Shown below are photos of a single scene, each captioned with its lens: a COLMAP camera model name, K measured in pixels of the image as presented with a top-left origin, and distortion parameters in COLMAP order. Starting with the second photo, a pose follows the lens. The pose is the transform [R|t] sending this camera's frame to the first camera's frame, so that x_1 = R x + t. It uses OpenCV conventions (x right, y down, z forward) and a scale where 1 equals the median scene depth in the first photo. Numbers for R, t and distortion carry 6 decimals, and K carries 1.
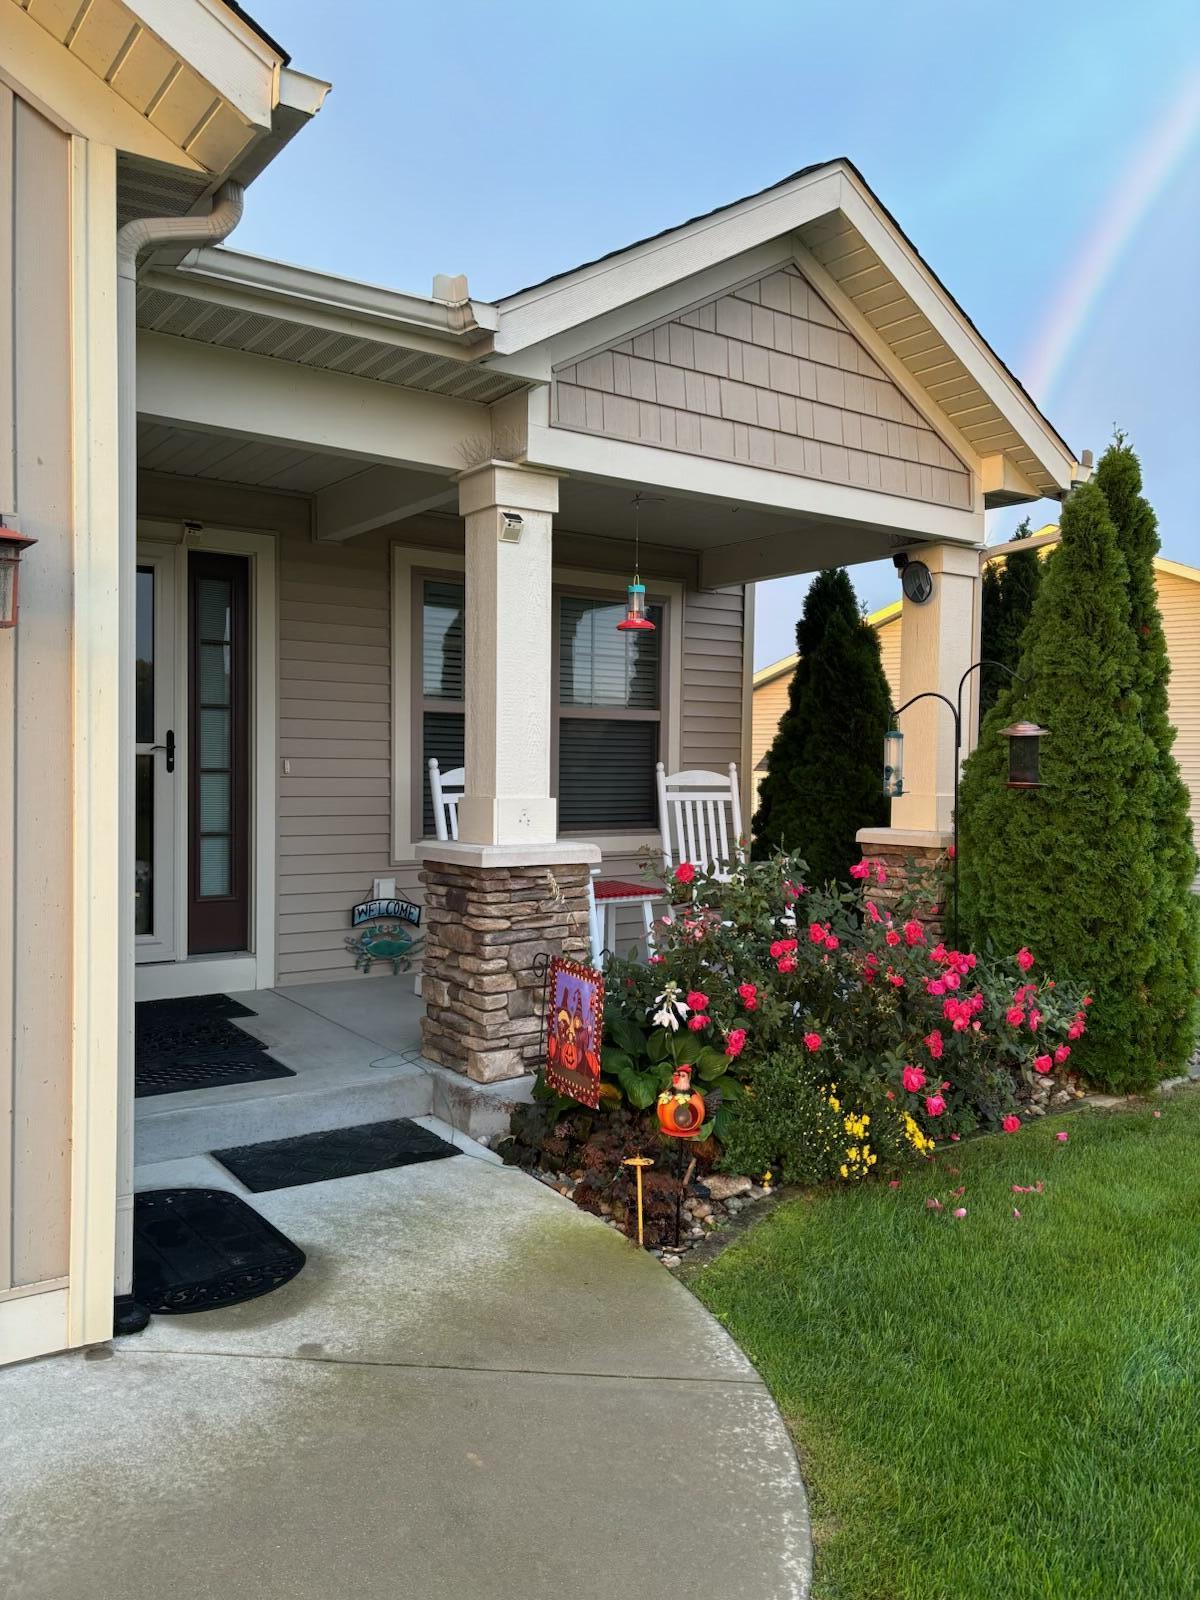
lens RADIAL K [[1206.4, 0, 600.6], [0, 1206.4, 799.3], [0, 0, 1]] dist [0.000404, -0.000427]
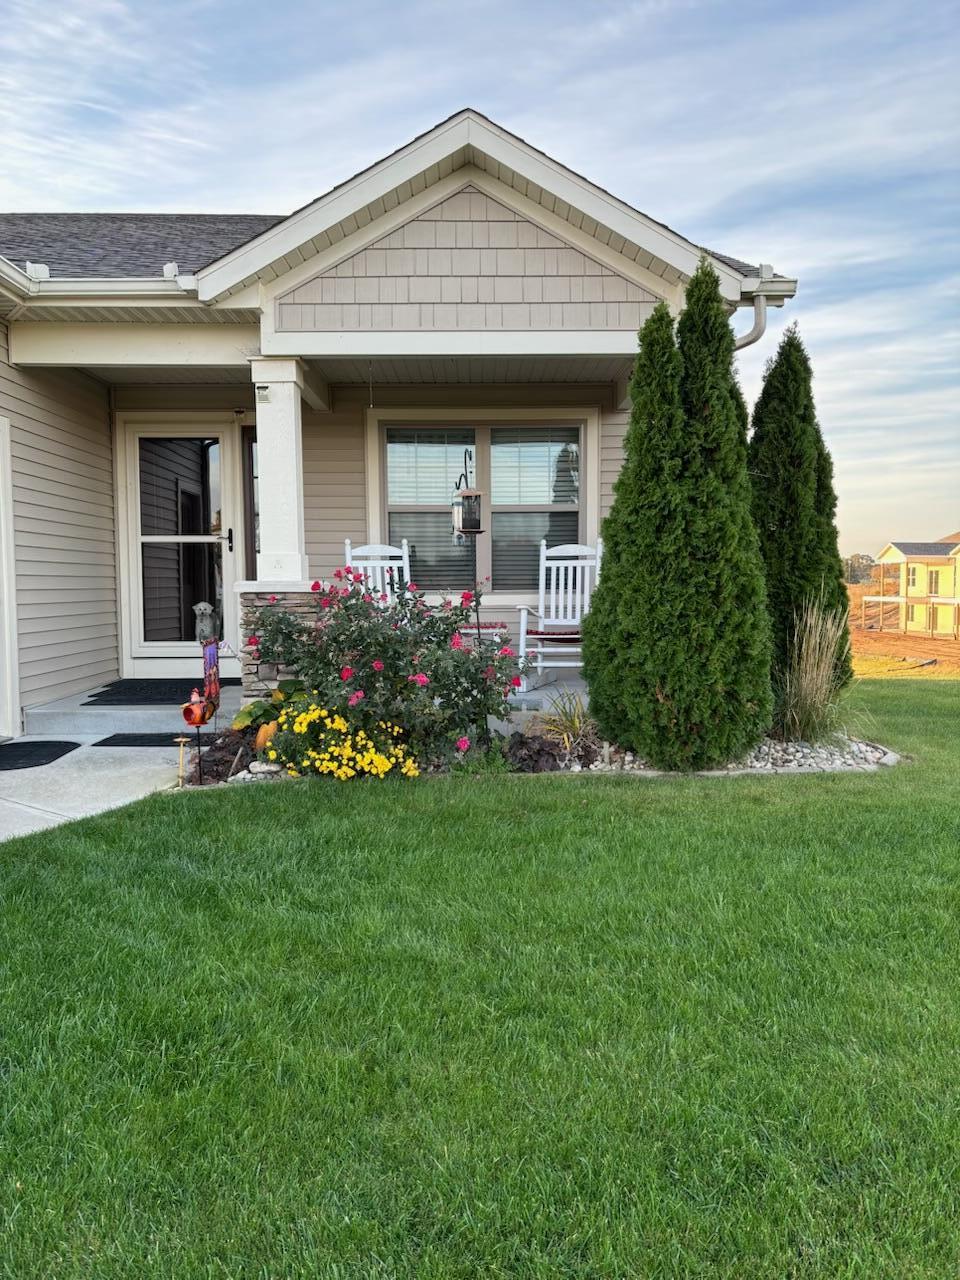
lens RADIAL K [[965.1, 0, 477.9], [0, 965.1, 642.3], [0, 0, 1]] dist [0.000404, -0.000427]
pose [[0.817609, 0.022789, -0.575323, 0.846536], [-0.003944, 0.999415, 0.033982, 0.068008], [0.575760, -0.025515, 0.817220, 0.040209]]
